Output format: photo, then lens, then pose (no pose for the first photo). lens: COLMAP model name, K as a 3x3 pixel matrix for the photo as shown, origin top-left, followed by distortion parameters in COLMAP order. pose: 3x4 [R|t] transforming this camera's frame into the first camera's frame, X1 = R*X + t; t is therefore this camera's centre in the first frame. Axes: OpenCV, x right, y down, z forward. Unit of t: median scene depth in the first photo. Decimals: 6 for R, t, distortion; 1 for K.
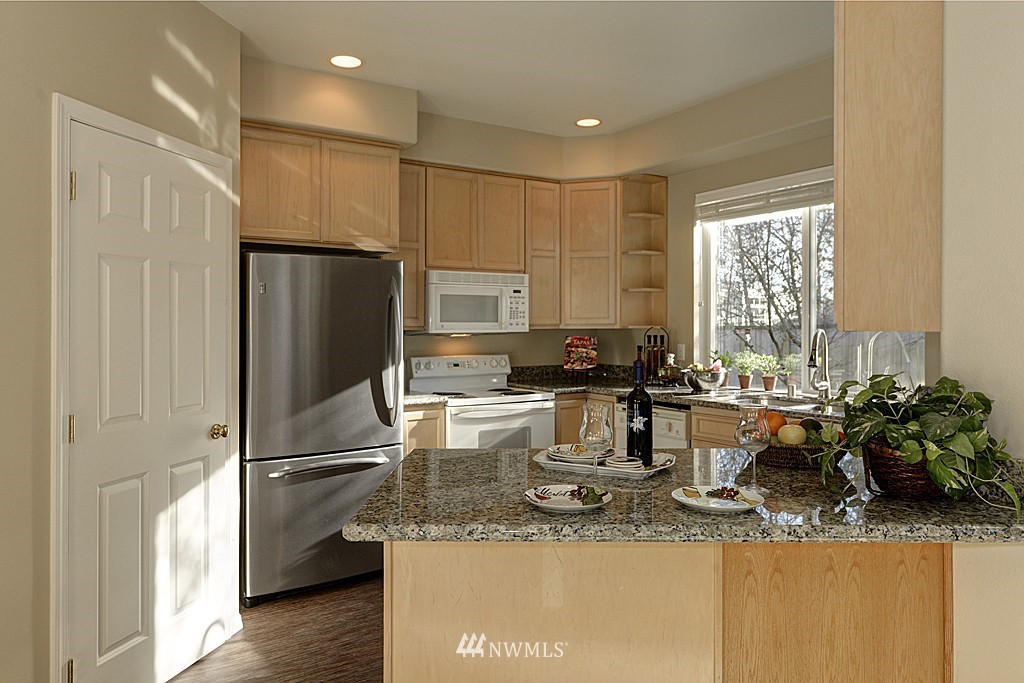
lens RADIAL K [[695.5, 0, 493.3], [0, 695.5, 320.1], [0, 0, 1]] dist [-0.002891, -0.003691]
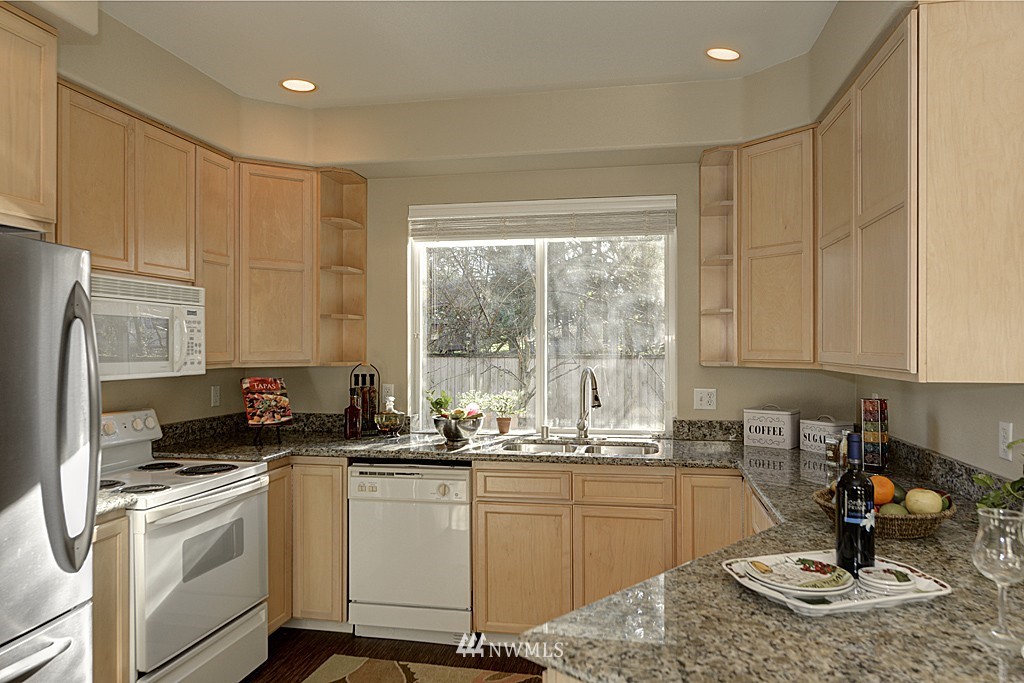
lens RADIAL K [[695.5, 0, 514.8], [0, 695.5, 350.2], [0, 0, 1]] dist [-0.002891, -0.003691]
pose [[0.672887, -0.000912, 0.739745, -0.250104], [-0.007214, 0.999944, 0.007794, -0.013859], [-0.739710, -0.010581, 0.672843, 0.341432]]
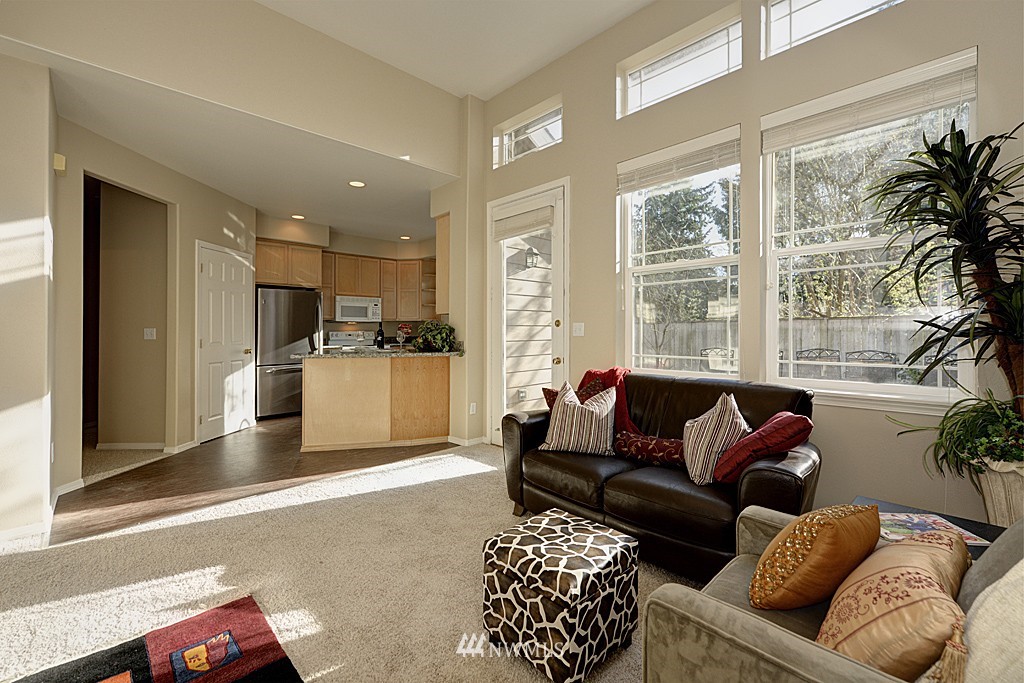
lens RADIAL K [[446.5, 0, 516.5], [0, 446.5, 331.6], [0, 0, 1]] dist [-0.000004, 0.000167]
pose [[0.976576, -0.001257, 0.215169, 0.182490], [0.000130, 0.999986, 0.005253, 0.044856], [-0.215173, -0.005102, 0.976563, -0.654891]]
